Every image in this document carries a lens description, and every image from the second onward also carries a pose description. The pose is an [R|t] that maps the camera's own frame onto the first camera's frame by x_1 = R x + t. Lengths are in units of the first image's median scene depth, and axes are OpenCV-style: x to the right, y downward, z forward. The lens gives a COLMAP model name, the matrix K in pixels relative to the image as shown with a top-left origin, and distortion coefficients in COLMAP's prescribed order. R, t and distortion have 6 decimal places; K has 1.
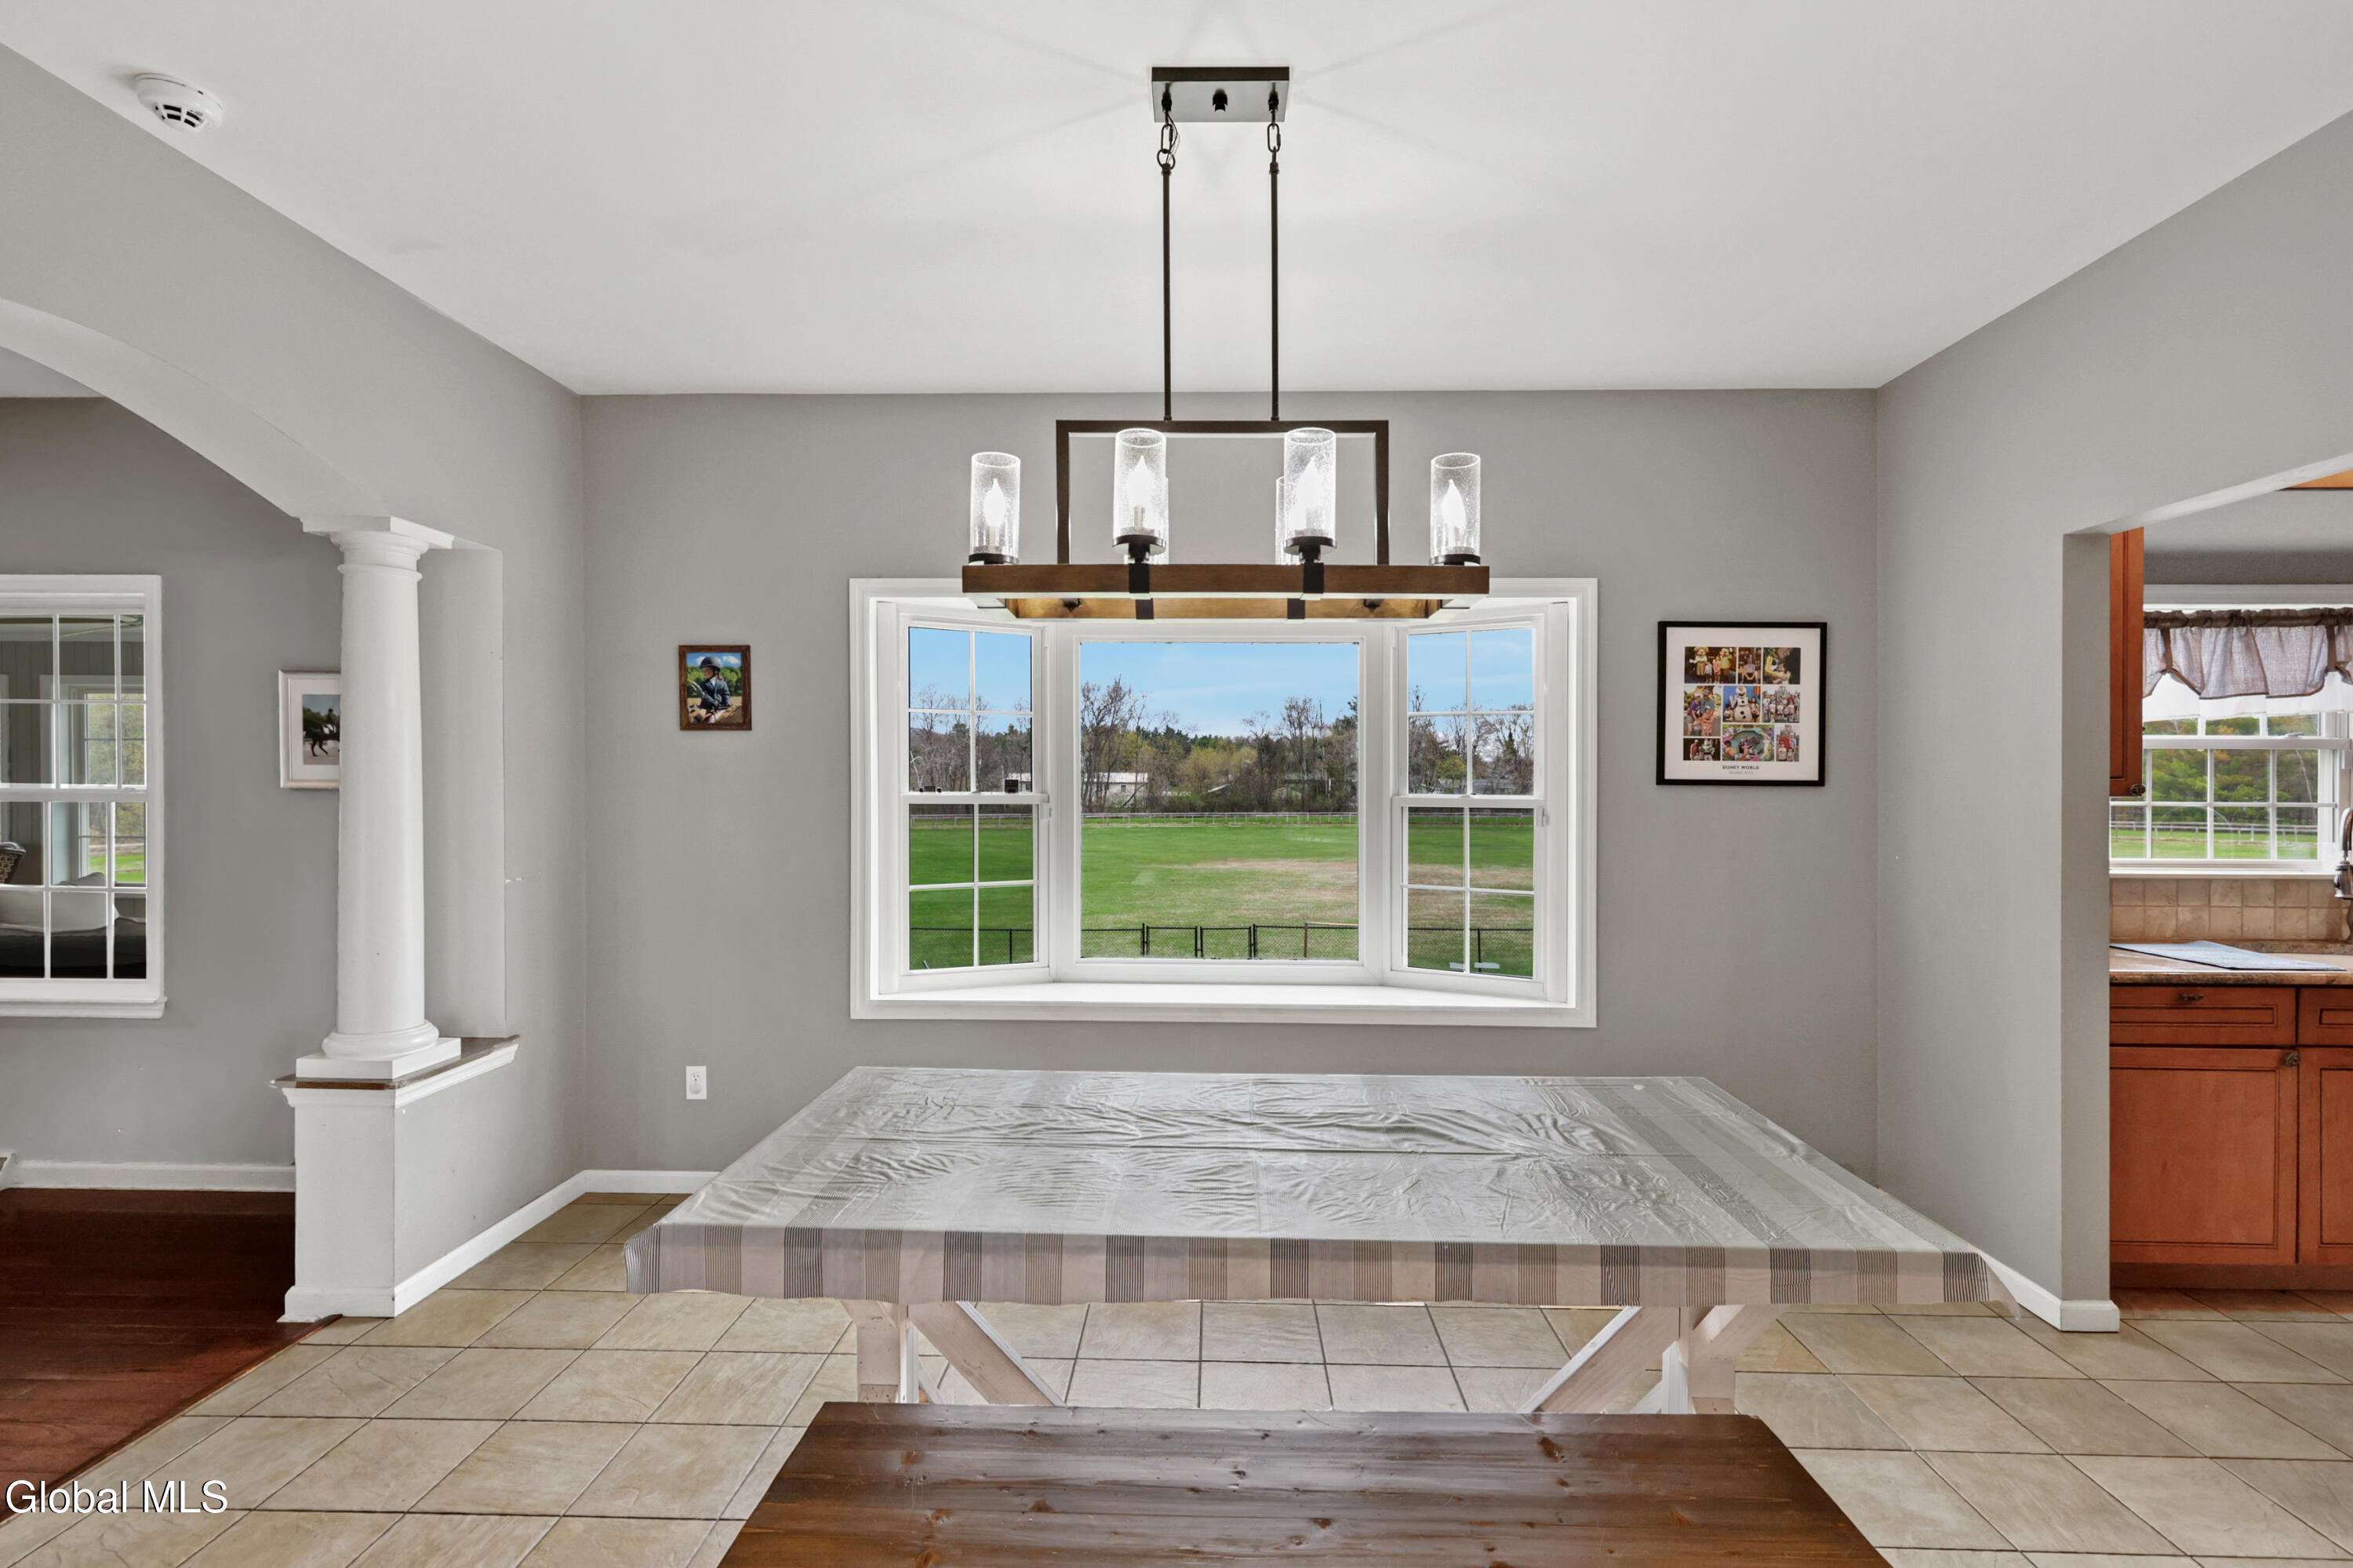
lens RADIAL K [[1076.7, 0, 1178.2], [0, 1076.7, 792.5], [0, 0, 1]] dist [-0.002001, -0.000229]
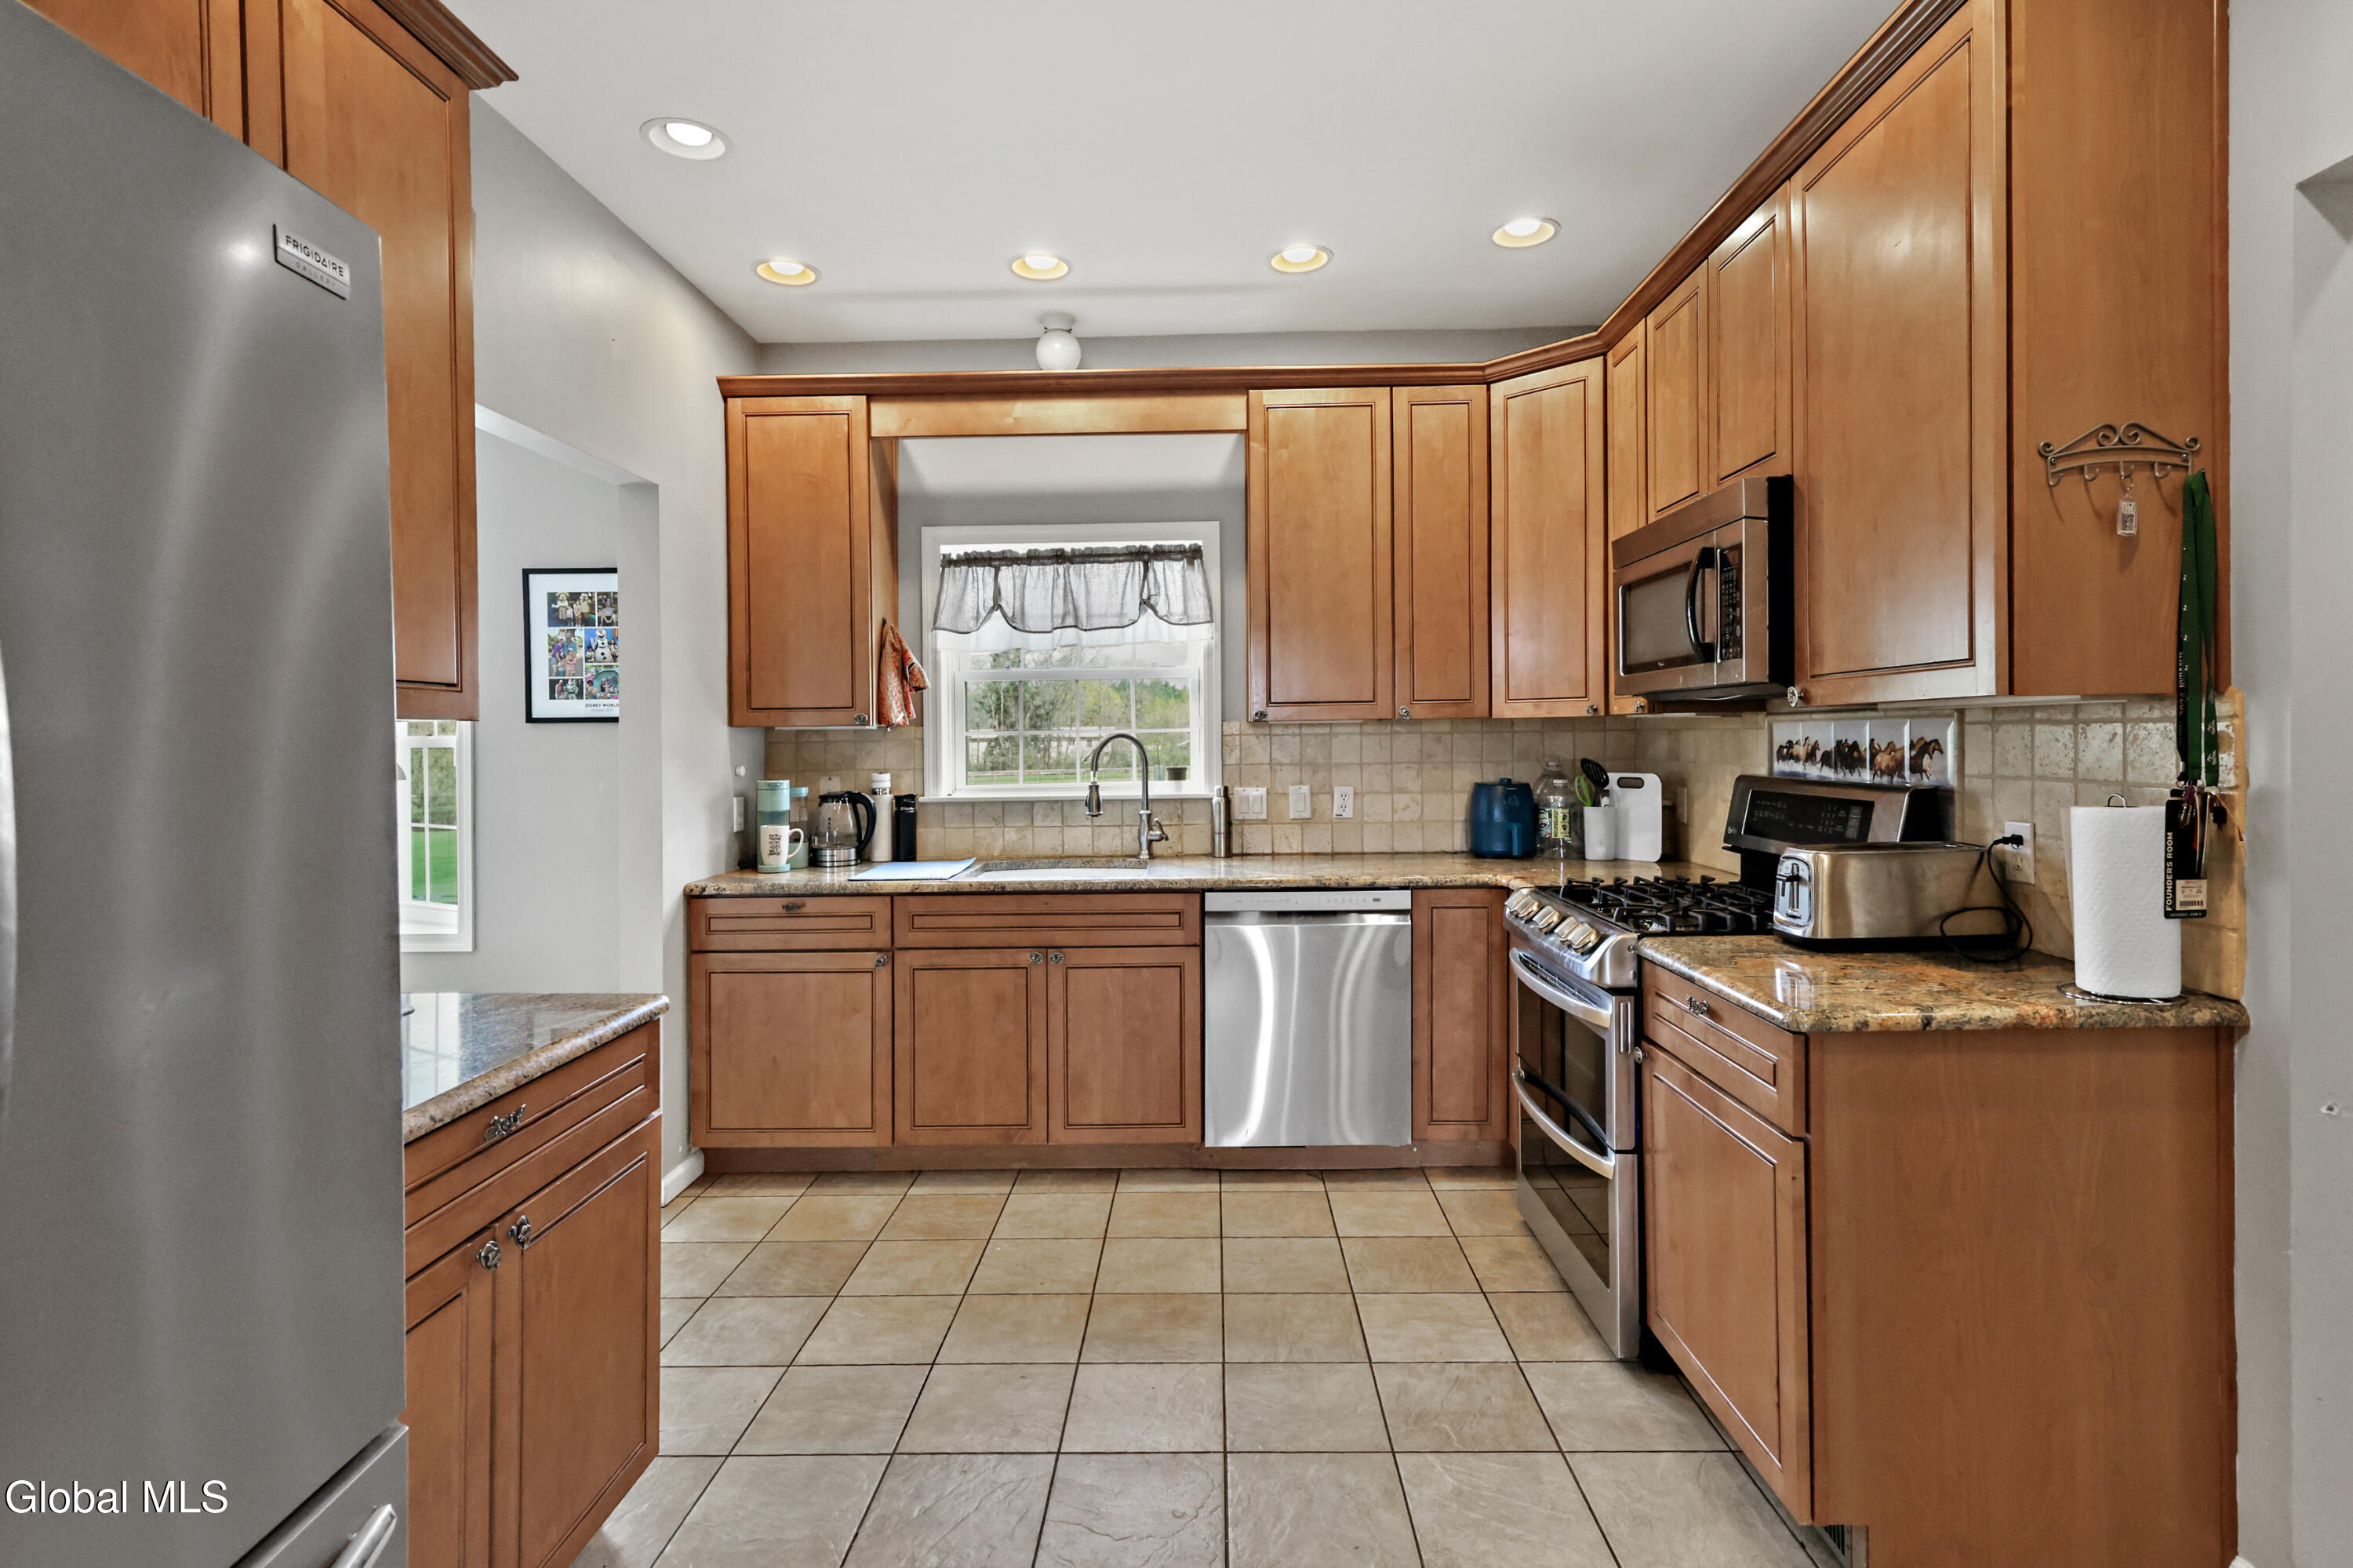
lens RADIAL K [[1156.2, 0, 1178.9], [0, 1156.2, 765.4], [0, 0, 1]] dist [0.006124, 0.000241]
pose [[0.999759, -0.019706, 0.009652, 1.080775], [0.019521, 0.999631, 0.018884, 0.025519], [-0.010020, -0.018691, 0.999775, -0.151160]]
